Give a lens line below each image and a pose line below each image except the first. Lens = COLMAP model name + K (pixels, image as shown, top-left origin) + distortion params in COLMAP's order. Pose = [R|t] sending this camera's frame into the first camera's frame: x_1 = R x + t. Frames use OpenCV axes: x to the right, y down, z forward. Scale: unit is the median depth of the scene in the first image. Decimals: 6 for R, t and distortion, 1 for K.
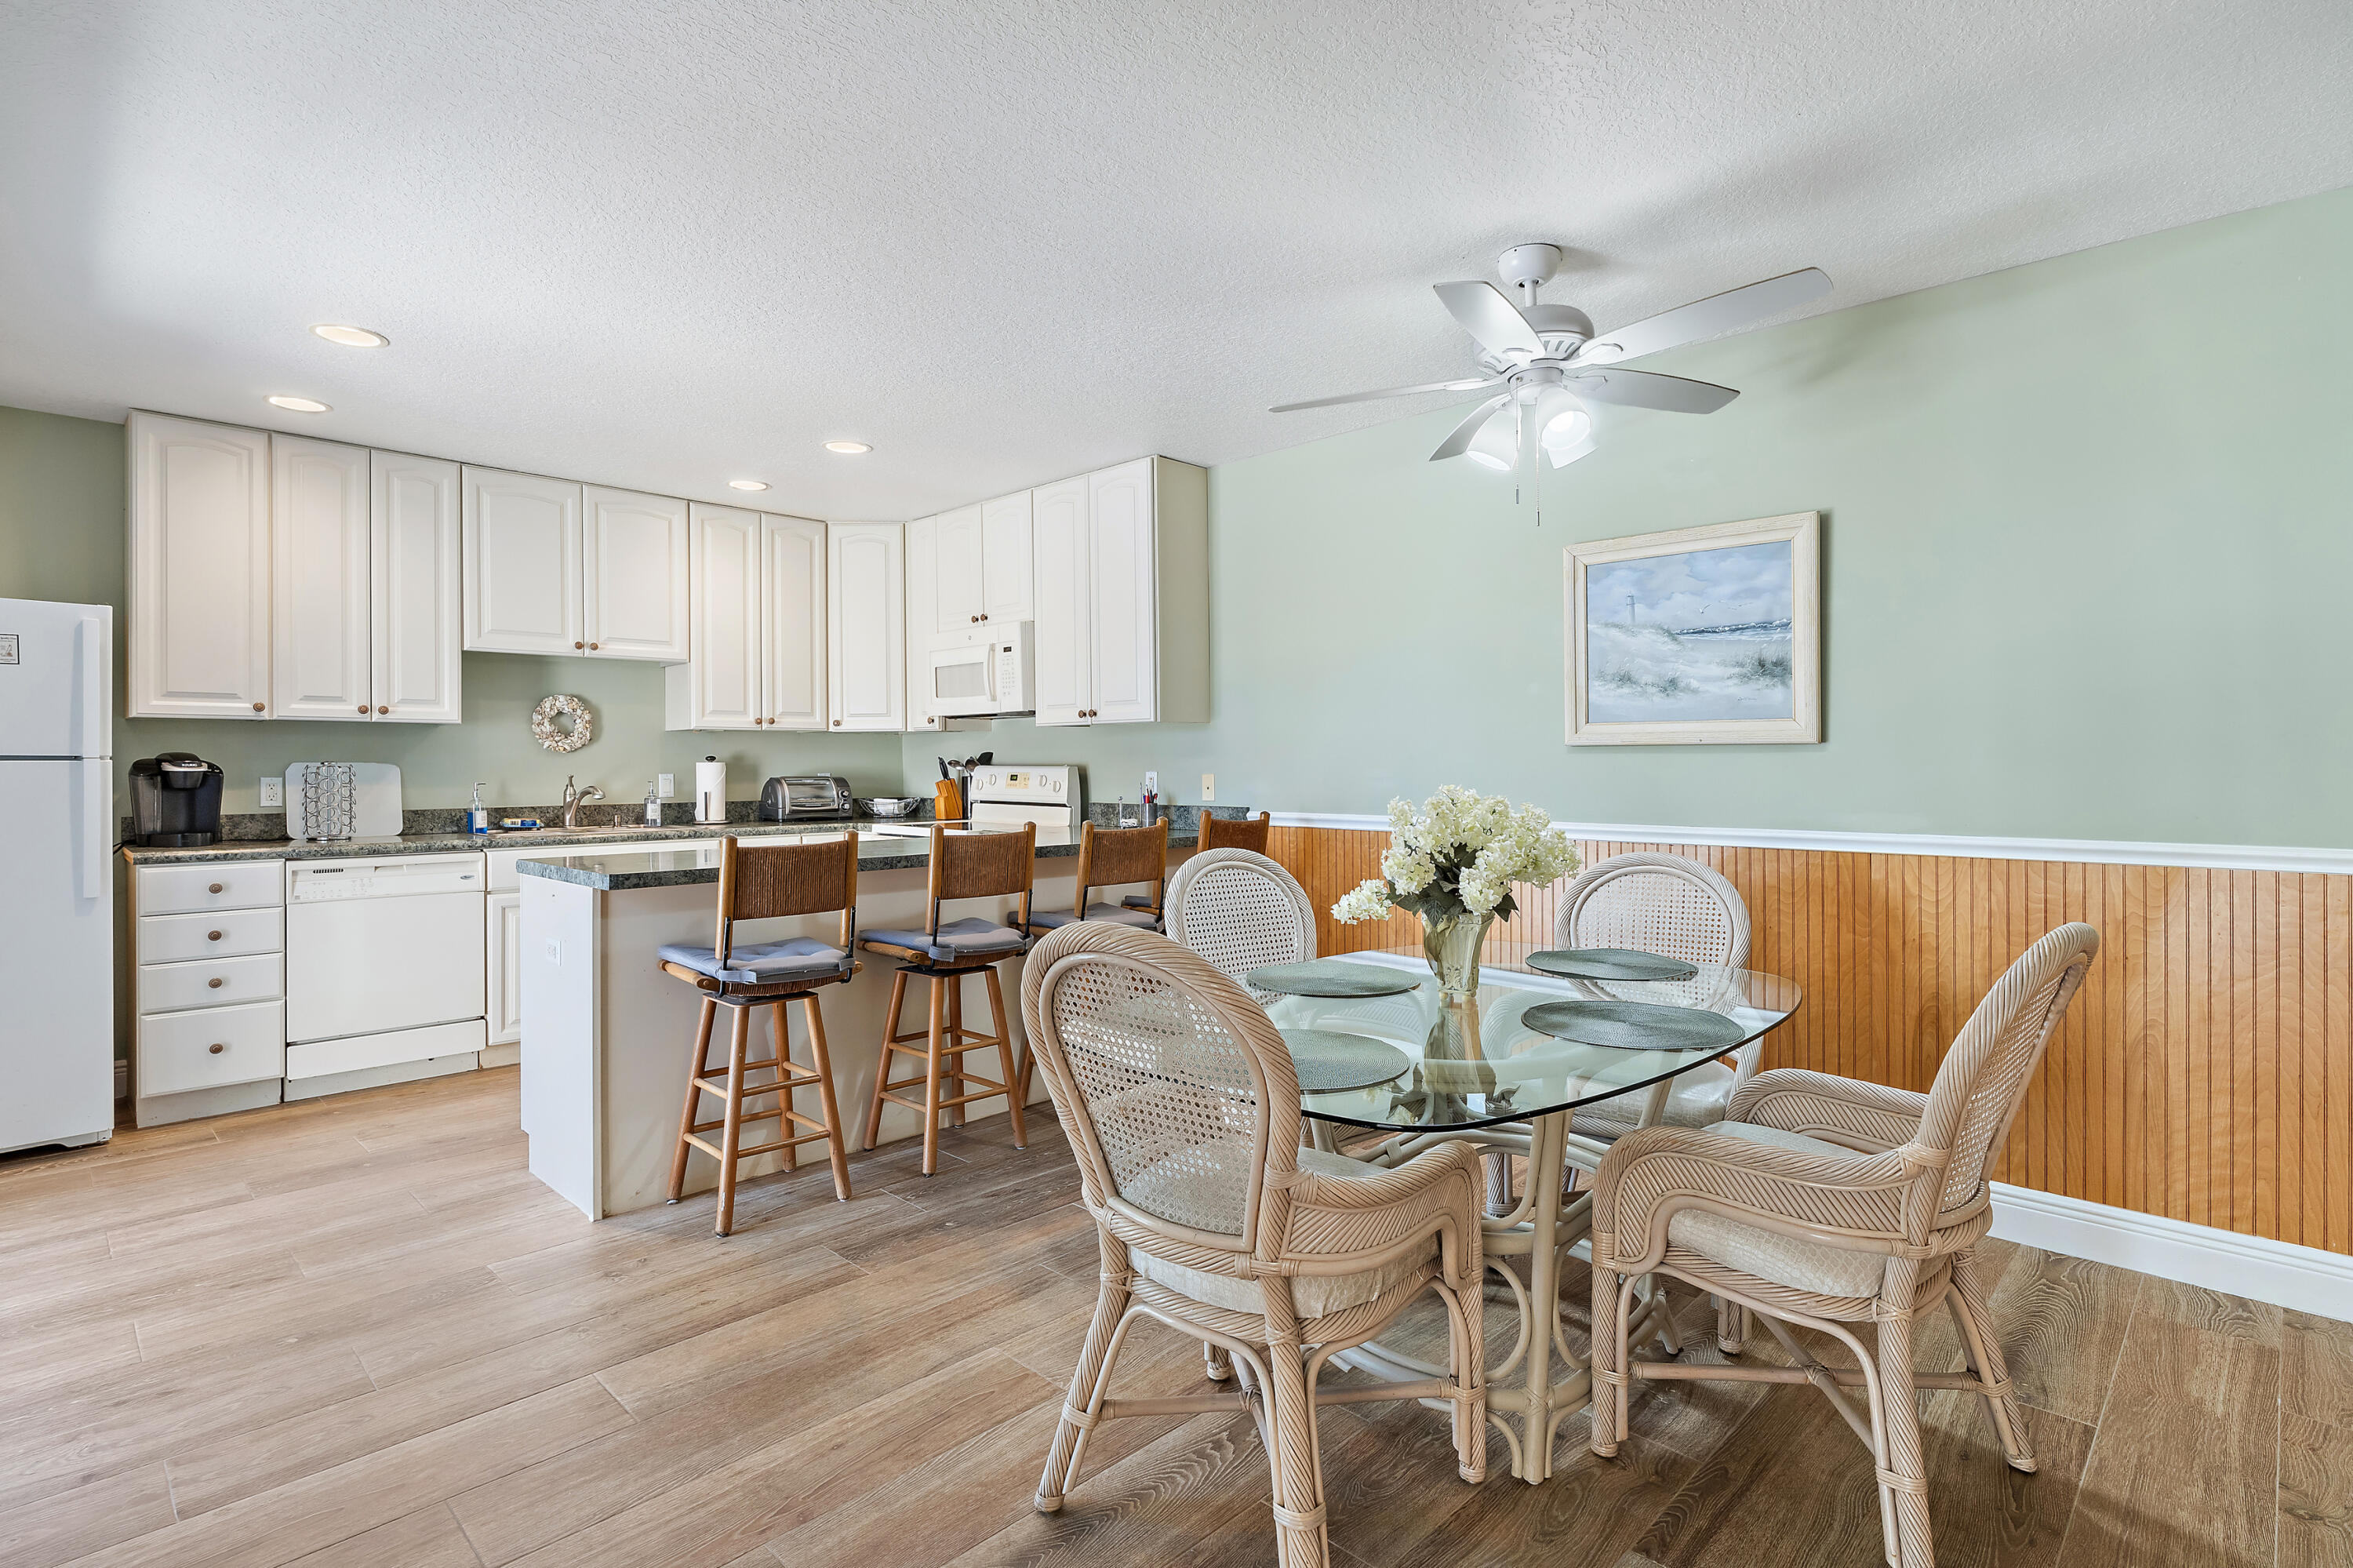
lens RADIAL K [[1149.5, 0, 1200.7], [0, 1149.5, 759.8], [0, 0, 1]] dist [-0.001846, -0.001275]
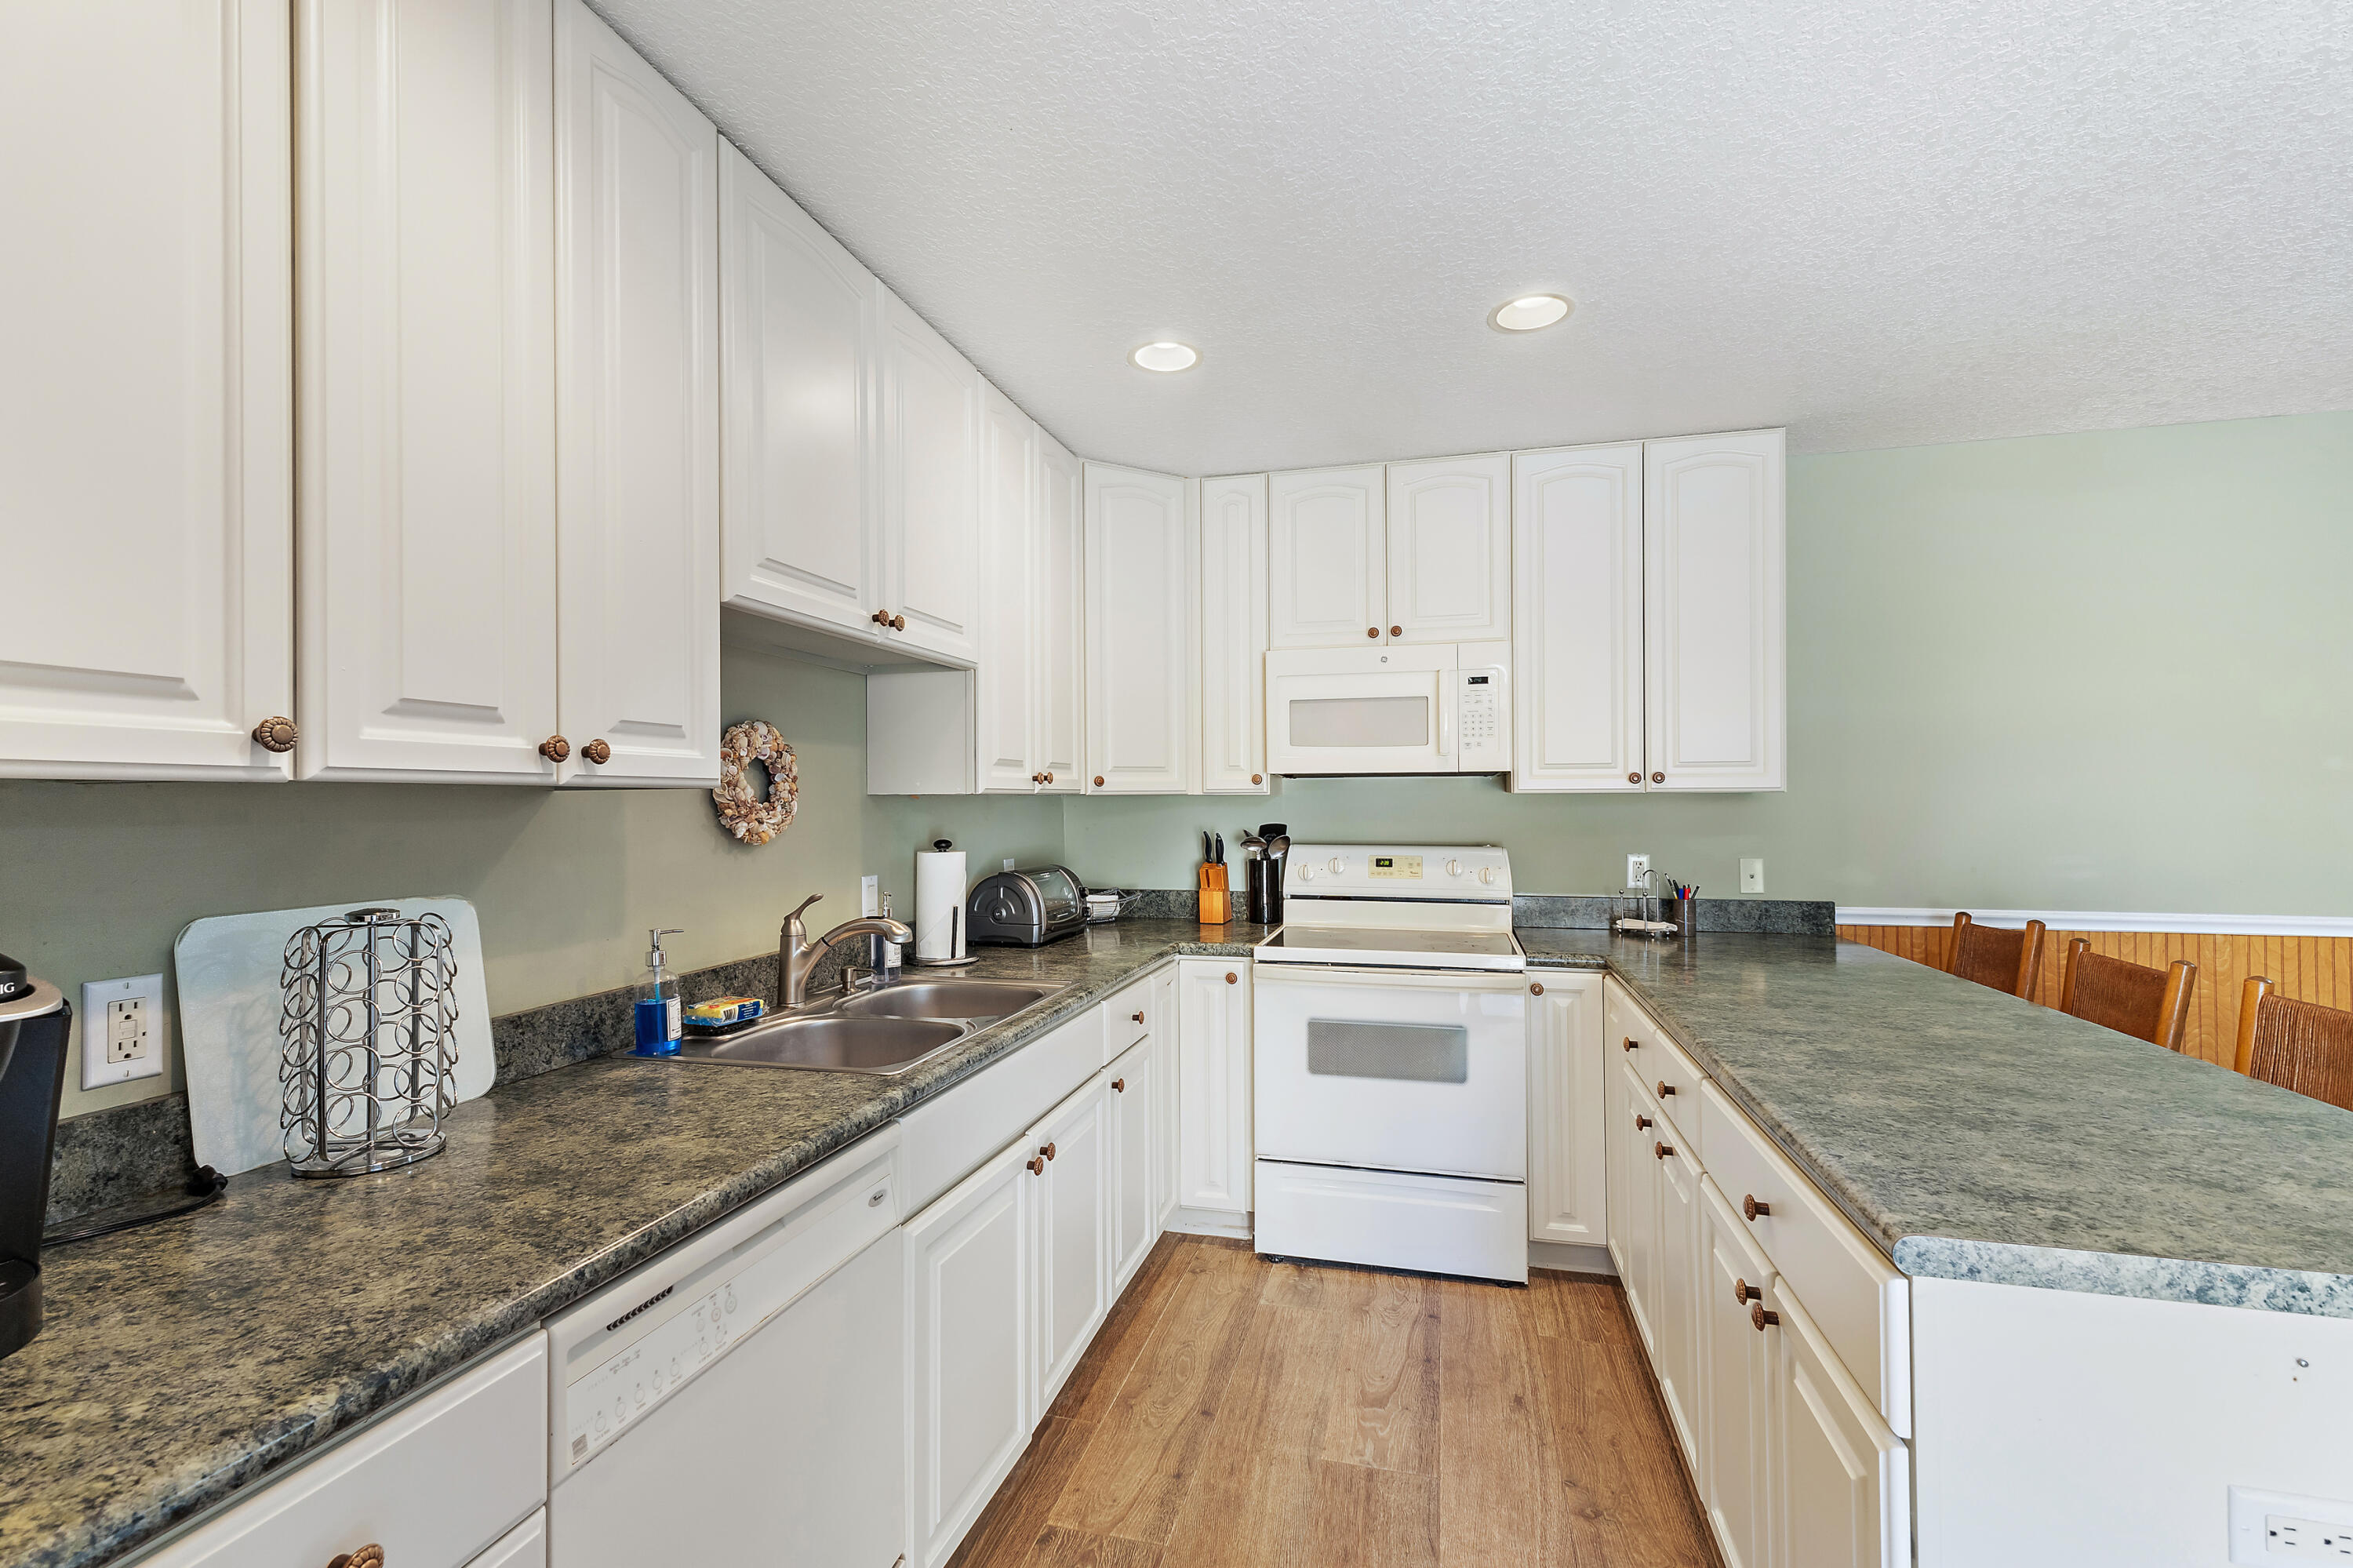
lens RADIAL K [[1002.0, 0, 1185.5], [0, 1002.0, 794.0], [0, 0, 1]] dist [0.009883, -0.000659]
pose [[0.871039, 0.002531, 0.491207, -0.665961], [-0.000365, 0.999990, -0.004505, -0.027796], [-0.491214, 0.003745, 0.871031, 0.615166]]
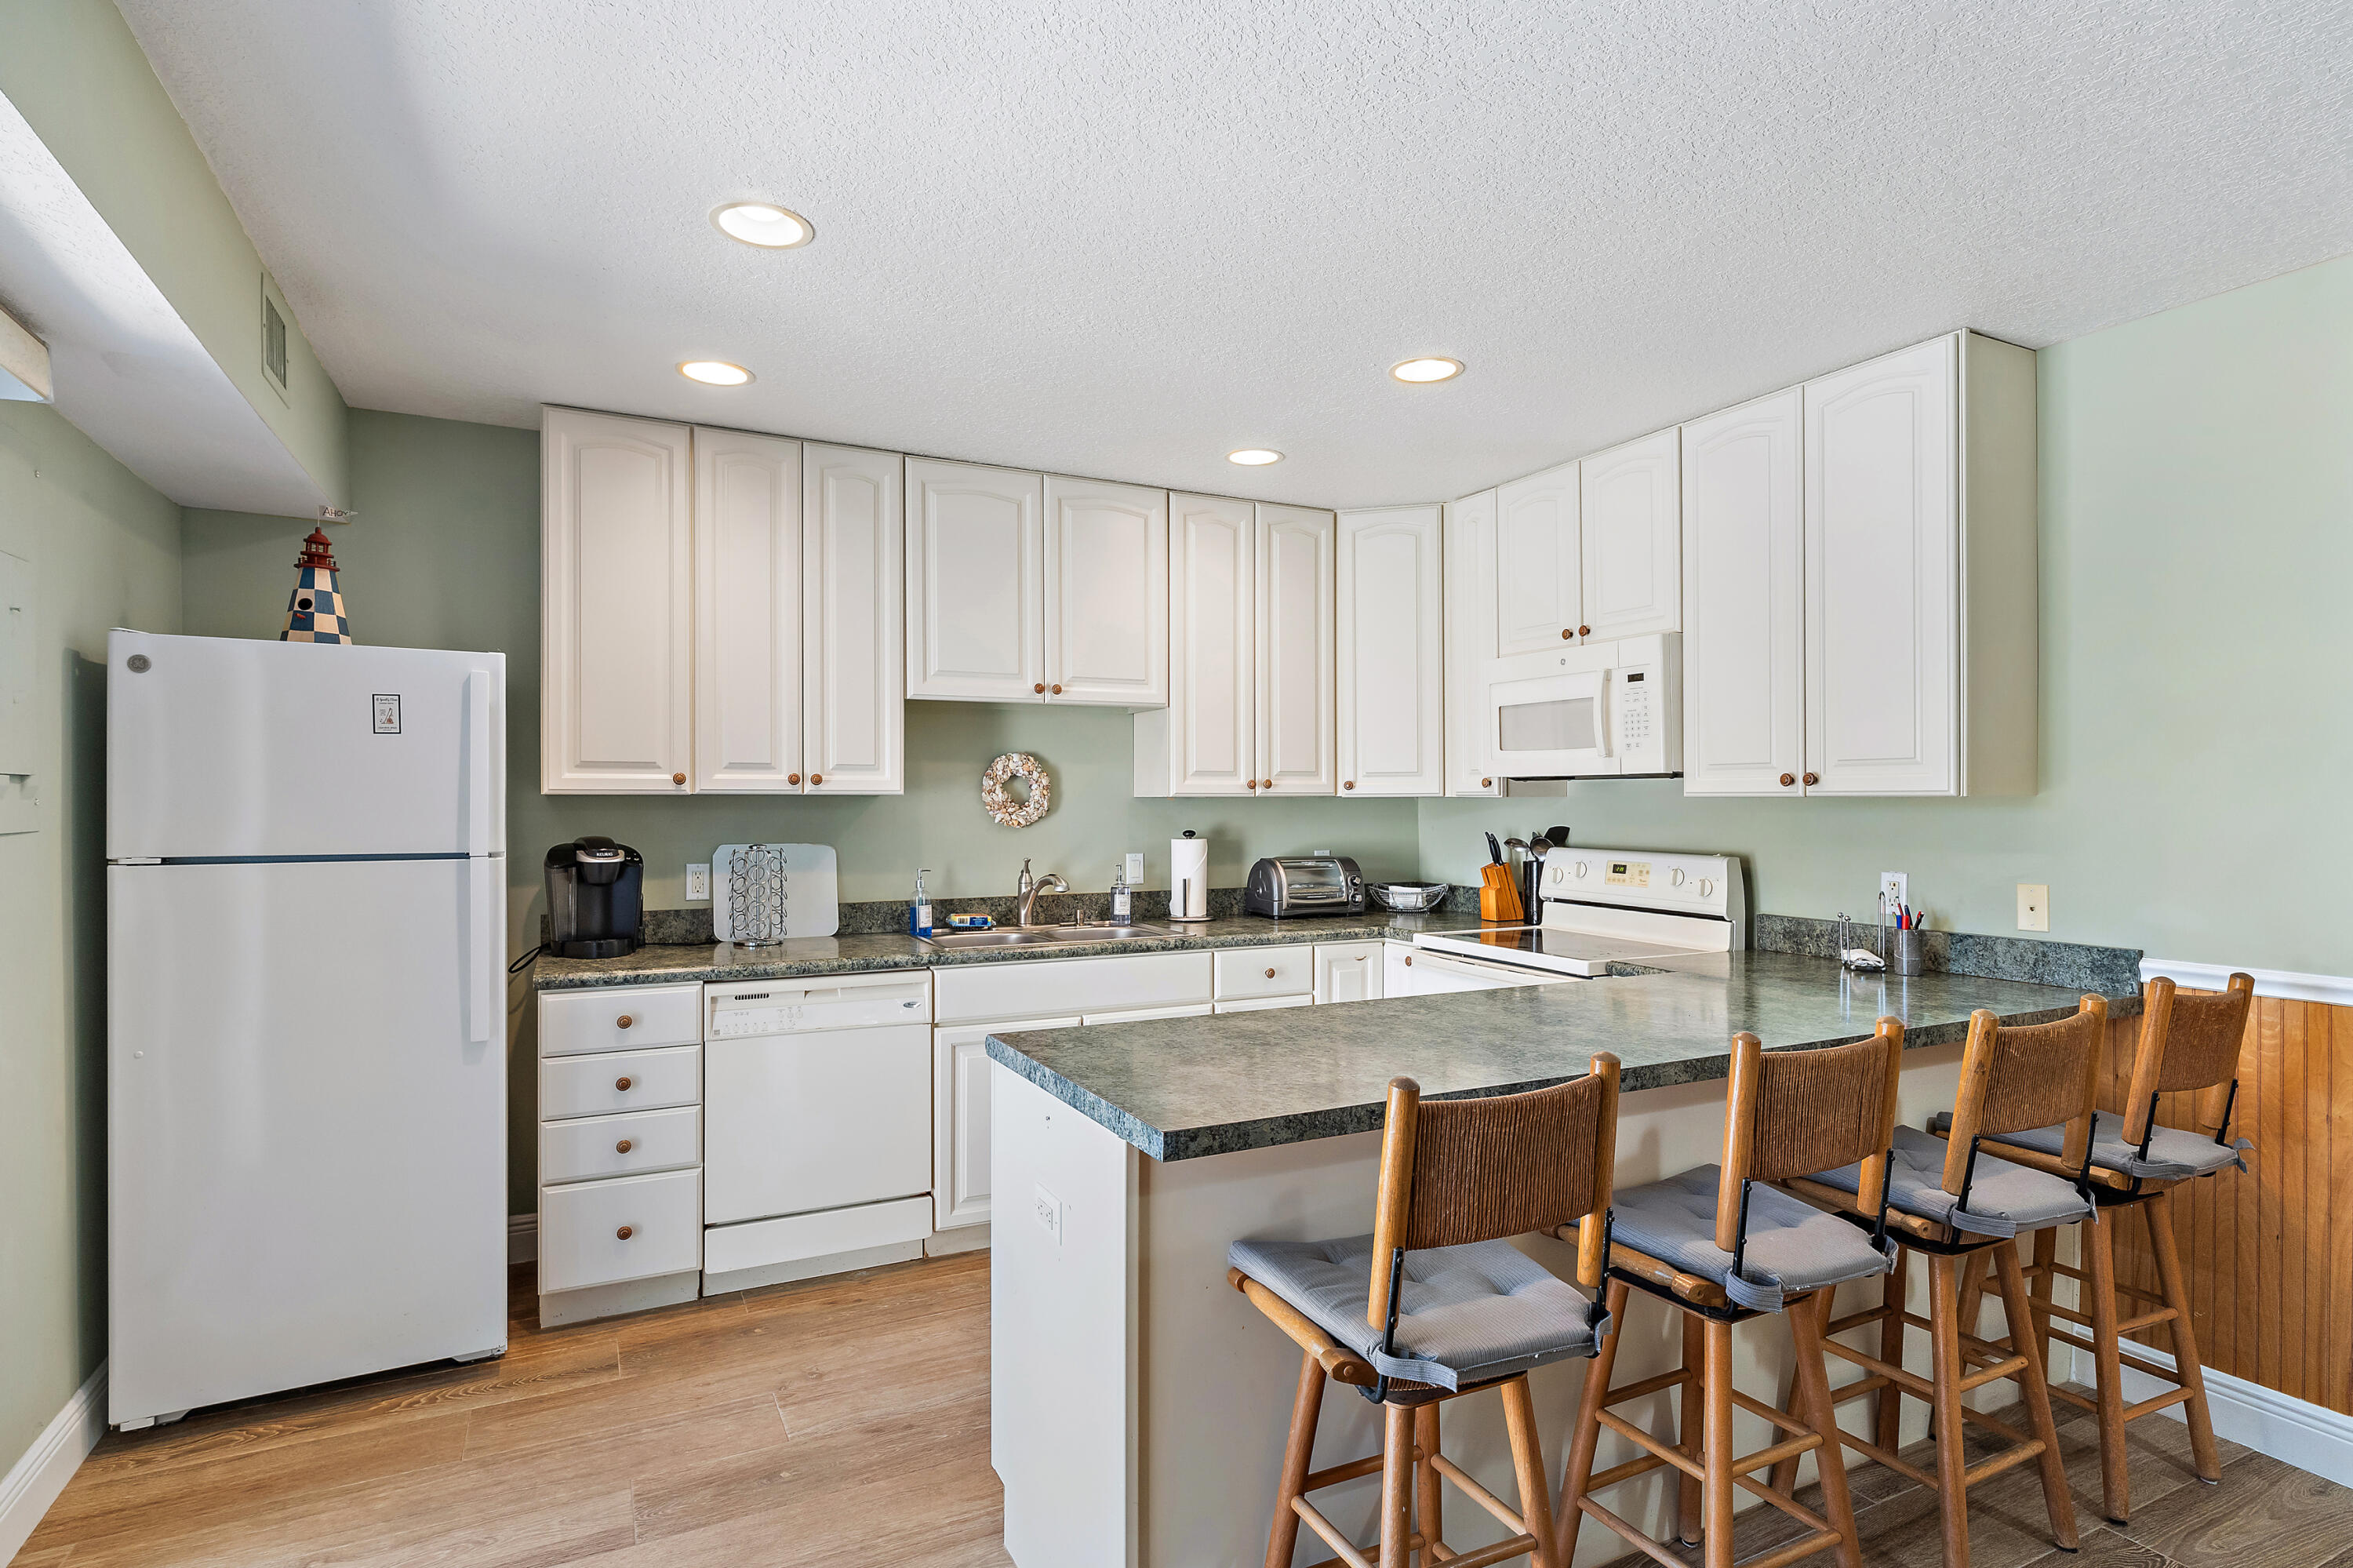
lens RADIAL K [[1201.9, 0, 1190.3], [0, 1201.9, 797.4], [0, 0, 1]] dist [-0.000482, -0.000052]
pose [[0.946171, 0.003325, -0.323650, -0.202135], [-0.002508, 0.999993, 0.002941, -0.032381], [0.323658, -0.001971, 0.946172, 0.301014]]
